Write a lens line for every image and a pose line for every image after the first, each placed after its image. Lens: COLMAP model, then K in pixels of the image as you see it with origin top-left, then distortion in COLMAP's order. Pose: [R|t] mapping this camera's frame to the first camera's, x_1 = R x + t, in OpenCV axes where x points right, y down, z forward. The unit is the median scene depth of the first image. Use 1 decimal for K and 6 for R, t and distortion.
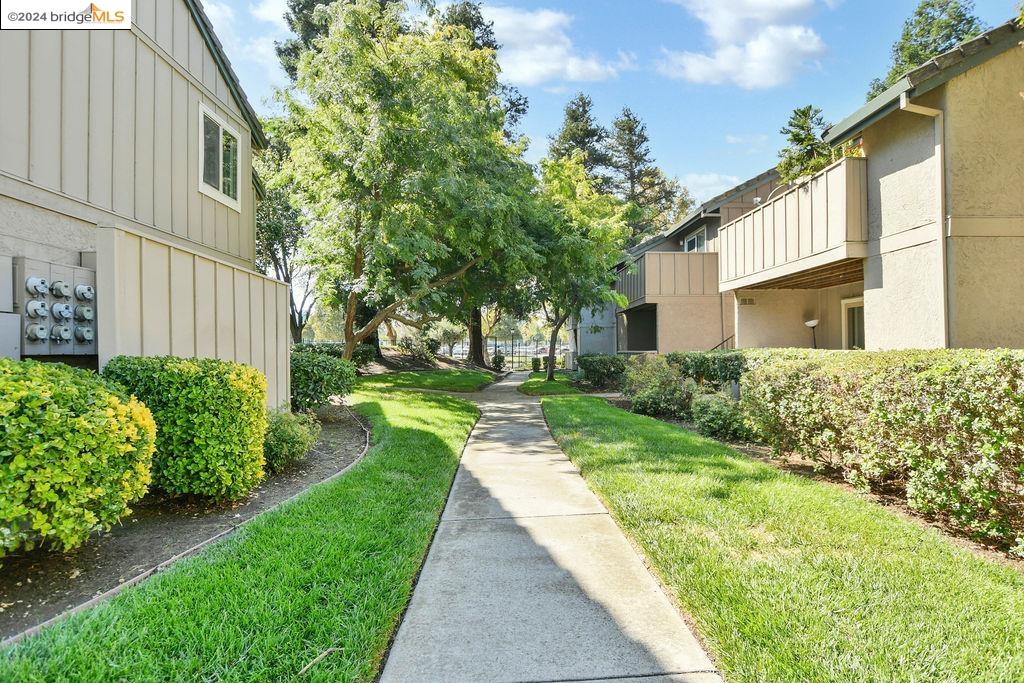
lens RADIAL K [[555.6, 0, 512.0], [0, 555.6, 341.5], [0, 0, 1]] dist [-0.015831, 0.000026]
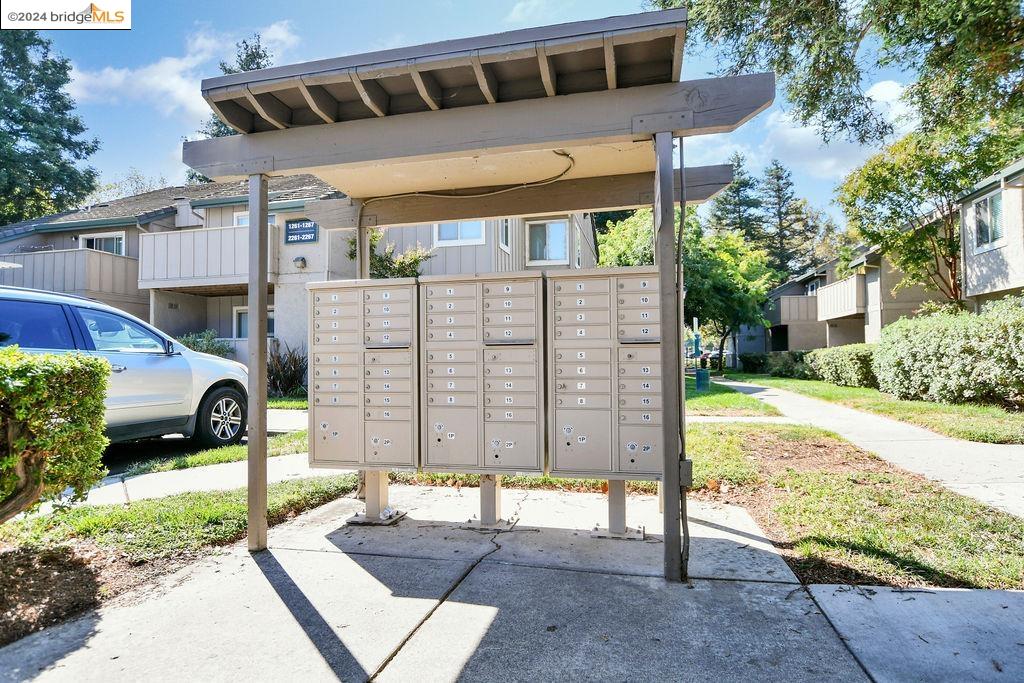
lens RADIAL K [[555.6, 0, 512.0], [0, 555.6, 341.5], [0, 0, 1]] dist [-0.015831, 0.000026]
pose [[0.968624, -0.002197, -0.248520, -0.156309], [-0.001143, 0.999911, -0.013294, 0.009956], [0.248527, 0.013161, 0.968536, -0.939633]]
